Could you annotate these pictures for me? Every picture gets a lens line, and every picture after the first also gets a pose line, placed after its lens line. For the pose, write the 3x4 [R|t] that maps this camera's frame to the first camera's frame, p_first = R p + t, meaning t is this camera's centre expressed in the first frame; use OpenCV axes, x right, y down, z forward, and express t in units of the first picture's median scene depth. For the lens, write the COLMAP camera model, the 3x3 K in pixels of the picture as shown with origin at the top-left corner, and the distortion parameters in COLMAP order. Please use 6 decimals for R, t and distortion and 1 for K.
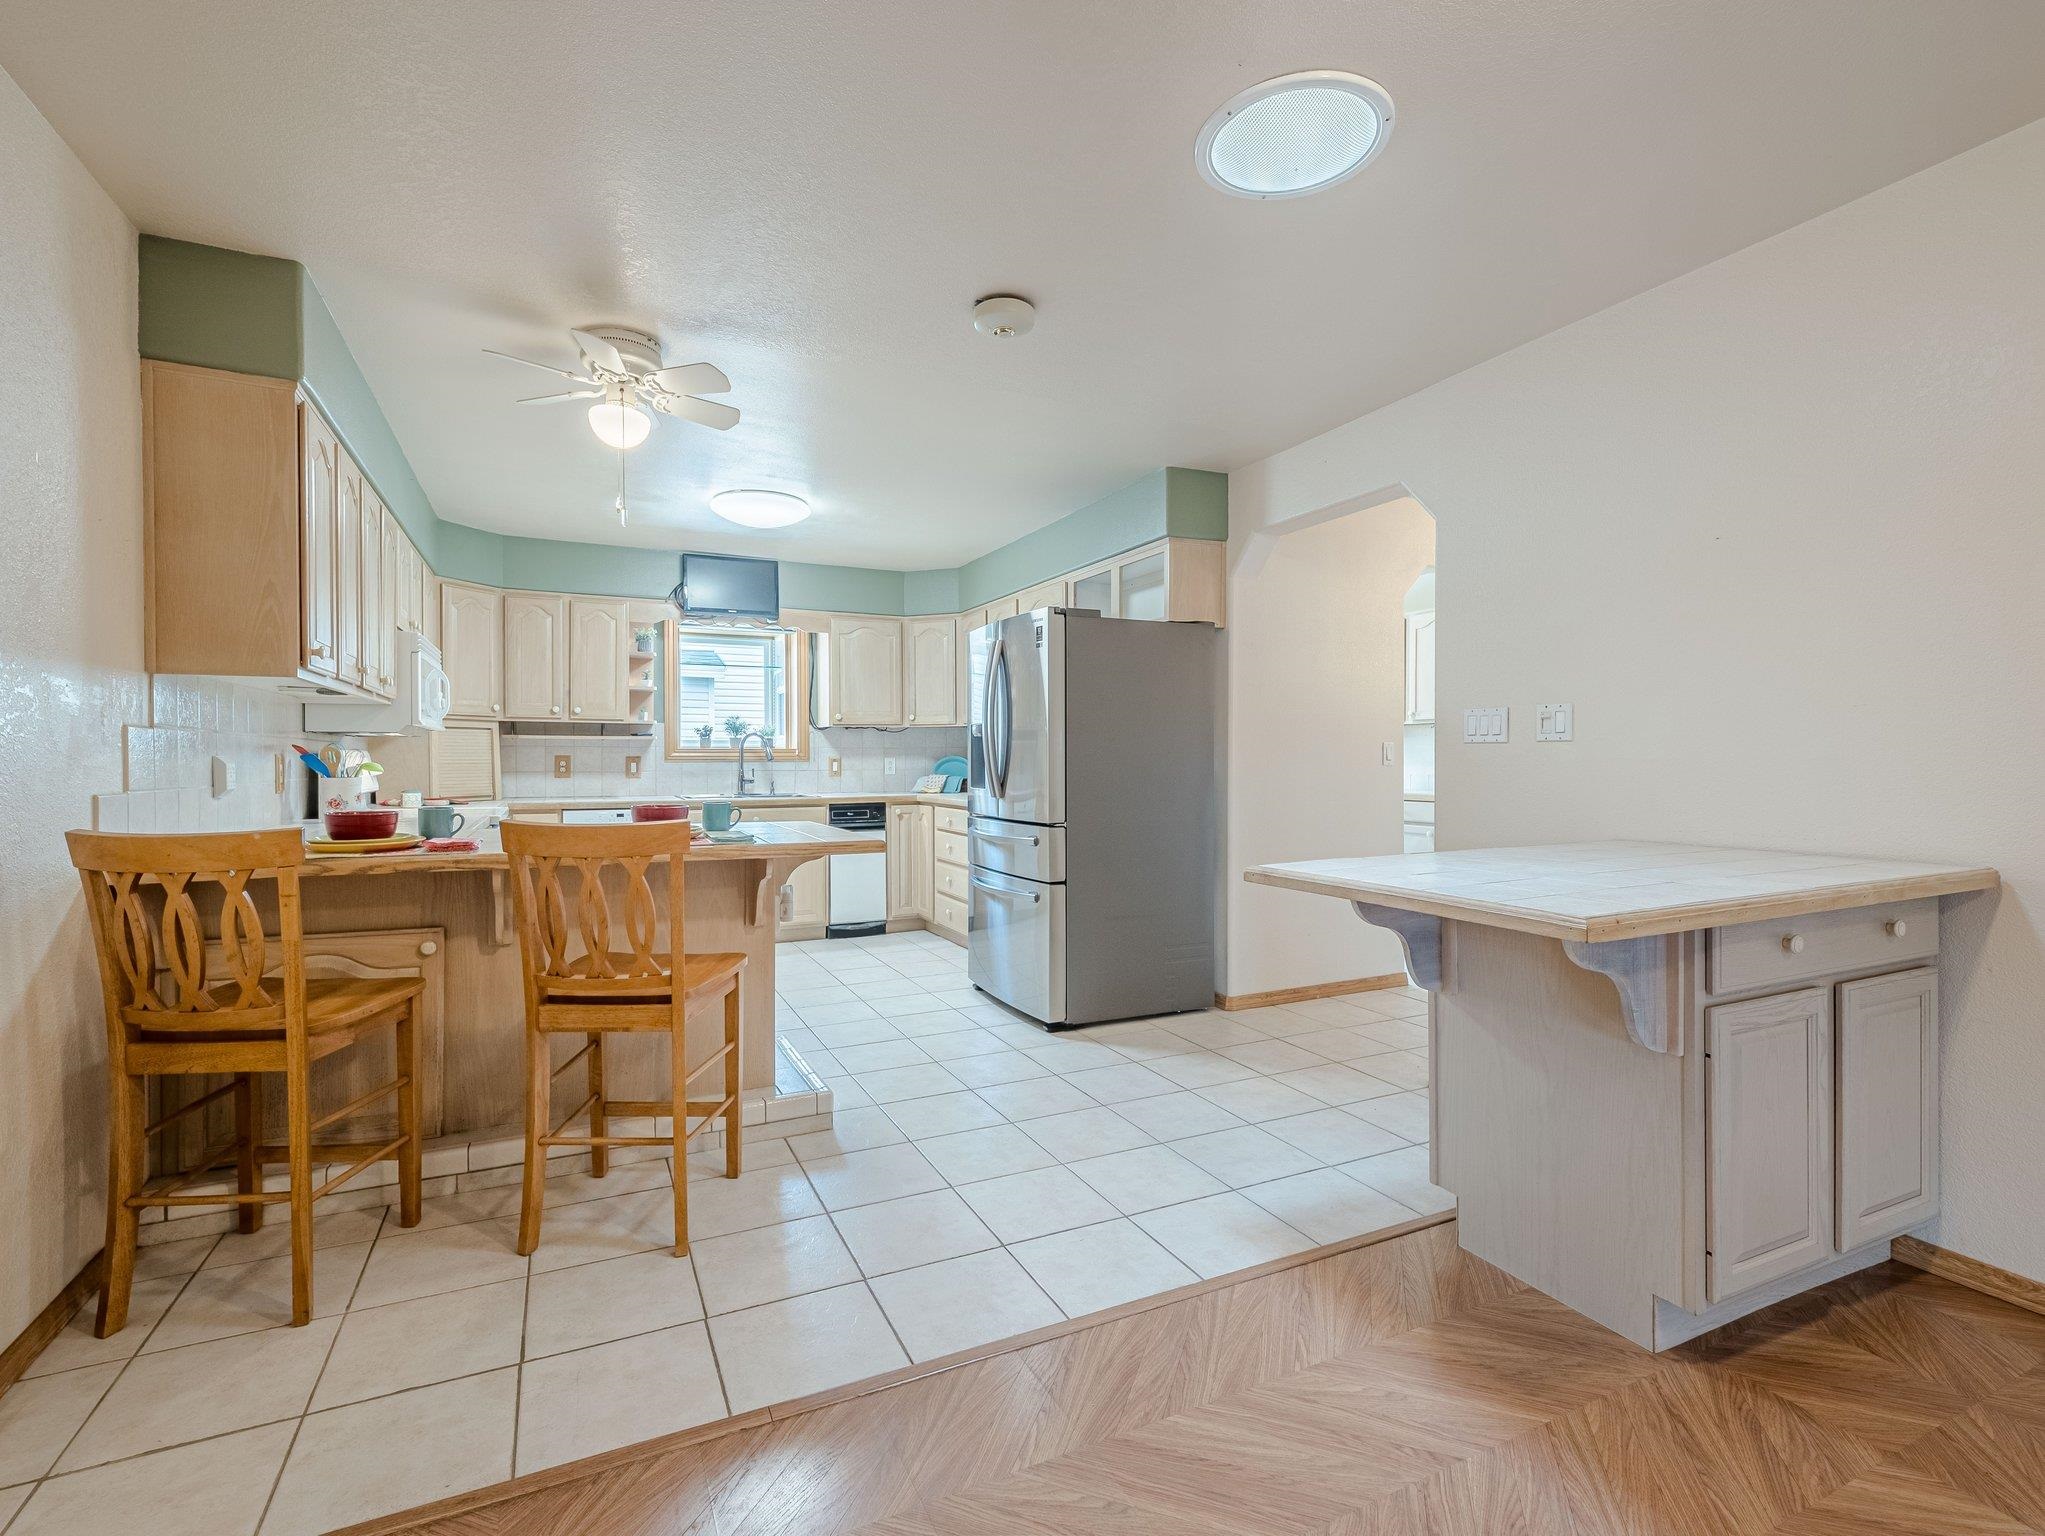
lens RADIAL K [[950.3, 0, 1015.2], [0, 950.3, 764.6], [0, 0, 1]] dist [0.000955, -0.000787]
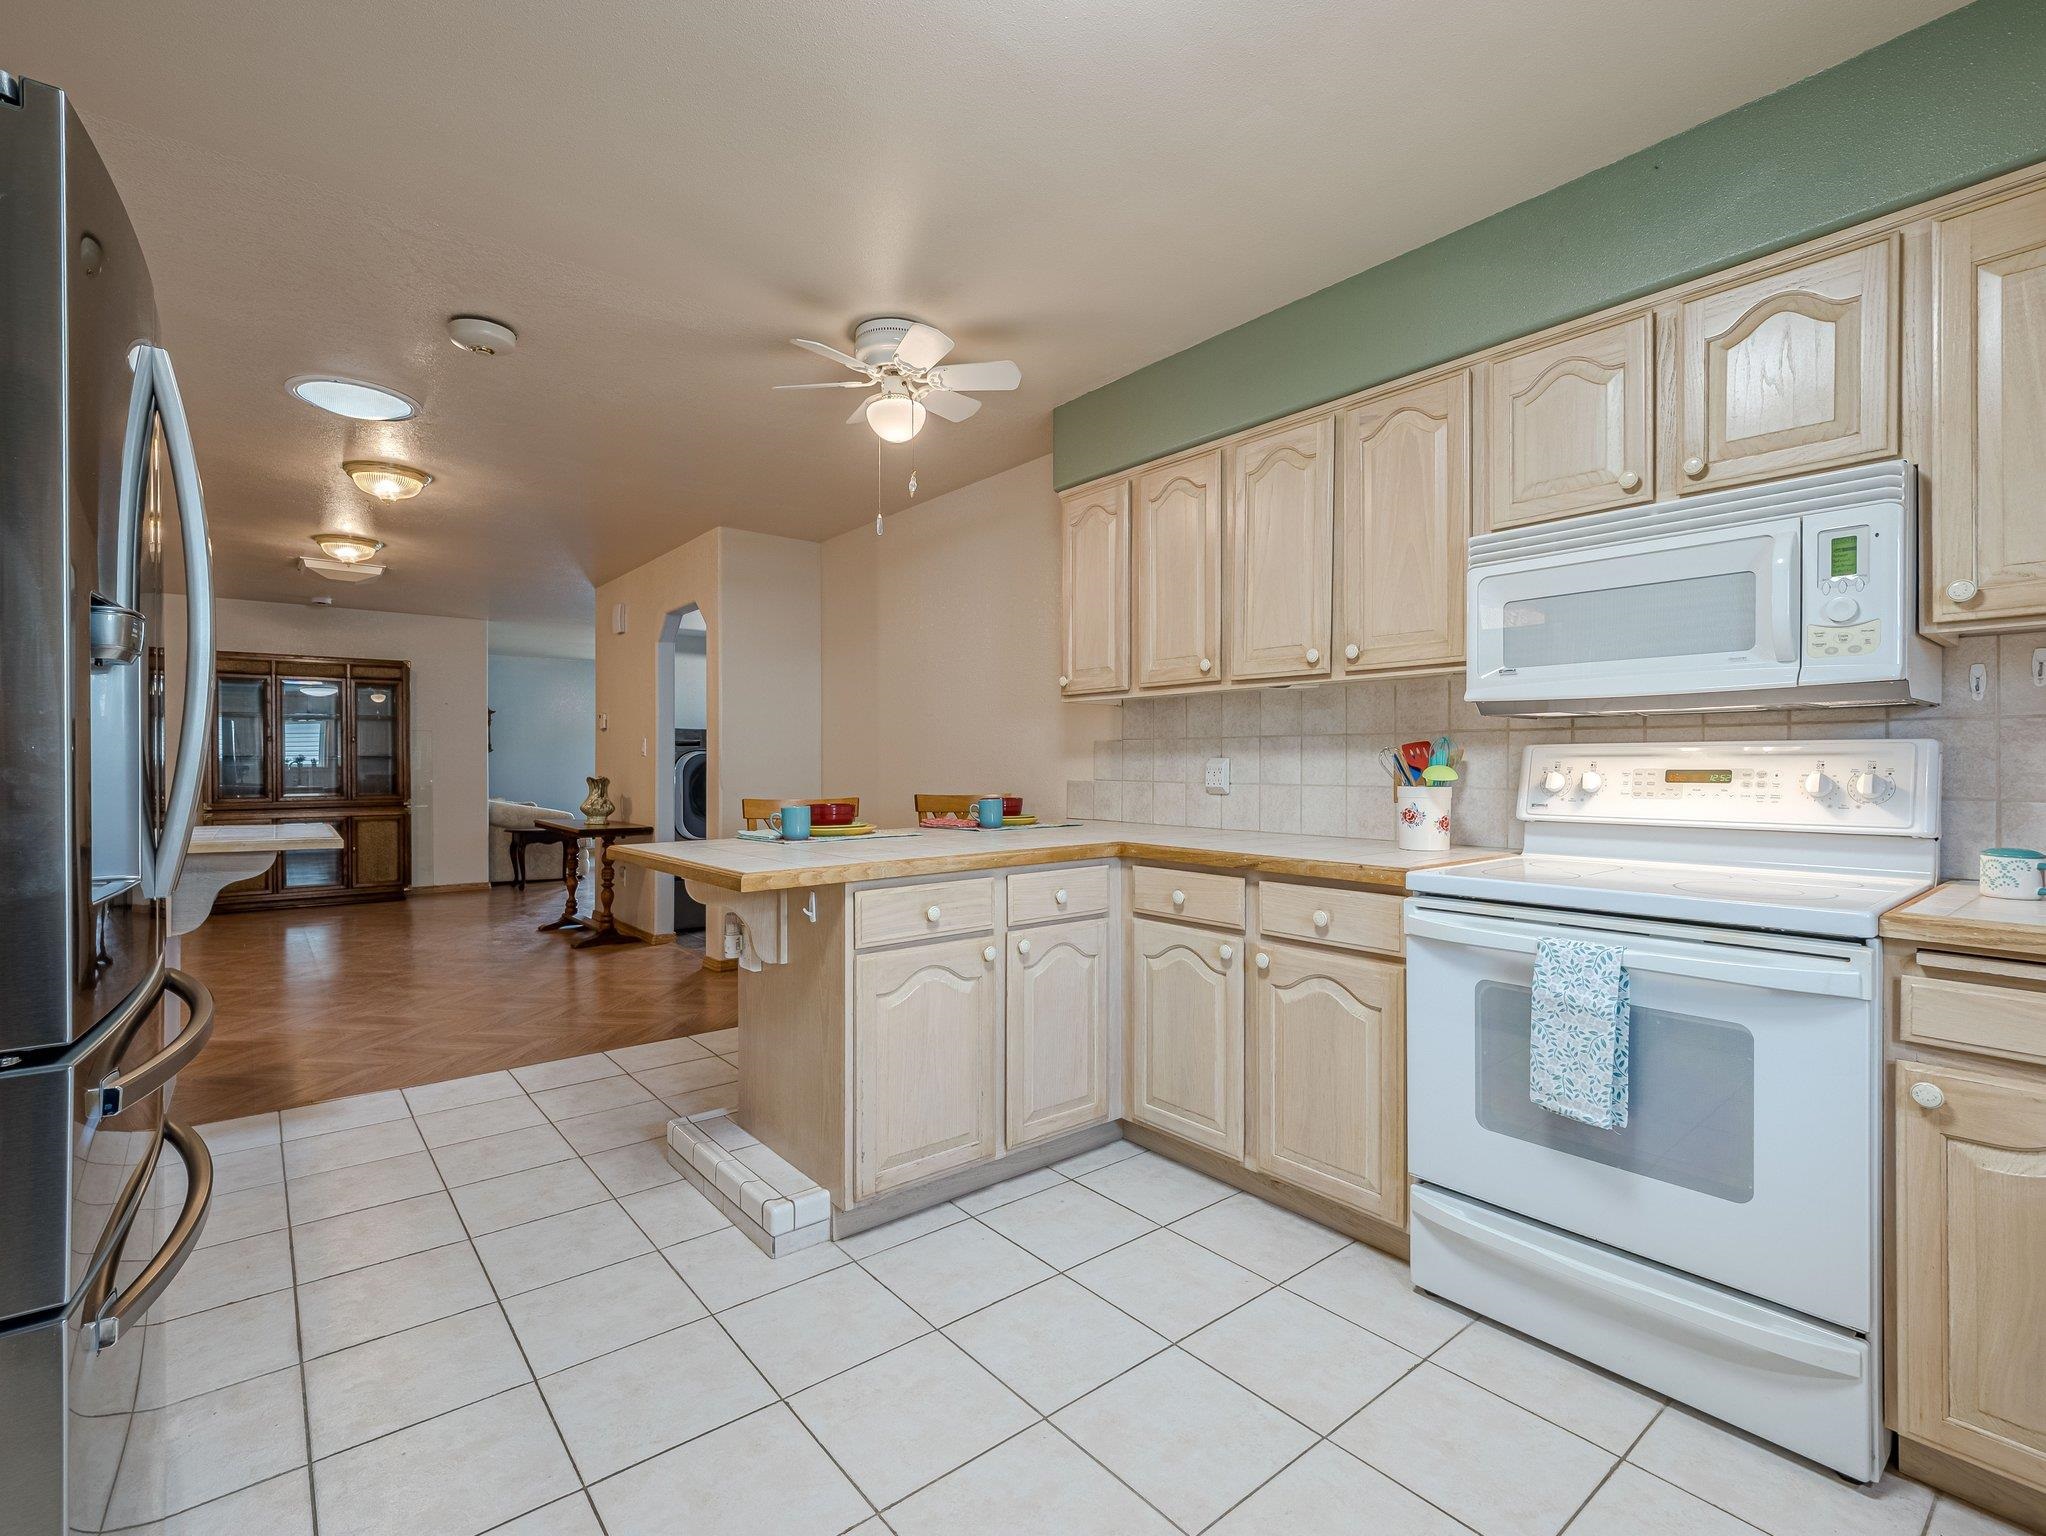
lens RADIAL K [[950.8, 0, 1015.7], [0, 950.8, 764.6], [0, 0, 1]] dist [0.000955, -0.000787]
pose [[-0.971965, 0.003373, -0.235102, -0.146982], [0.001450, 0.999964, 0.008351, -0.005432], [0.235122, 0.007776, -0.971935, 0.957355]]
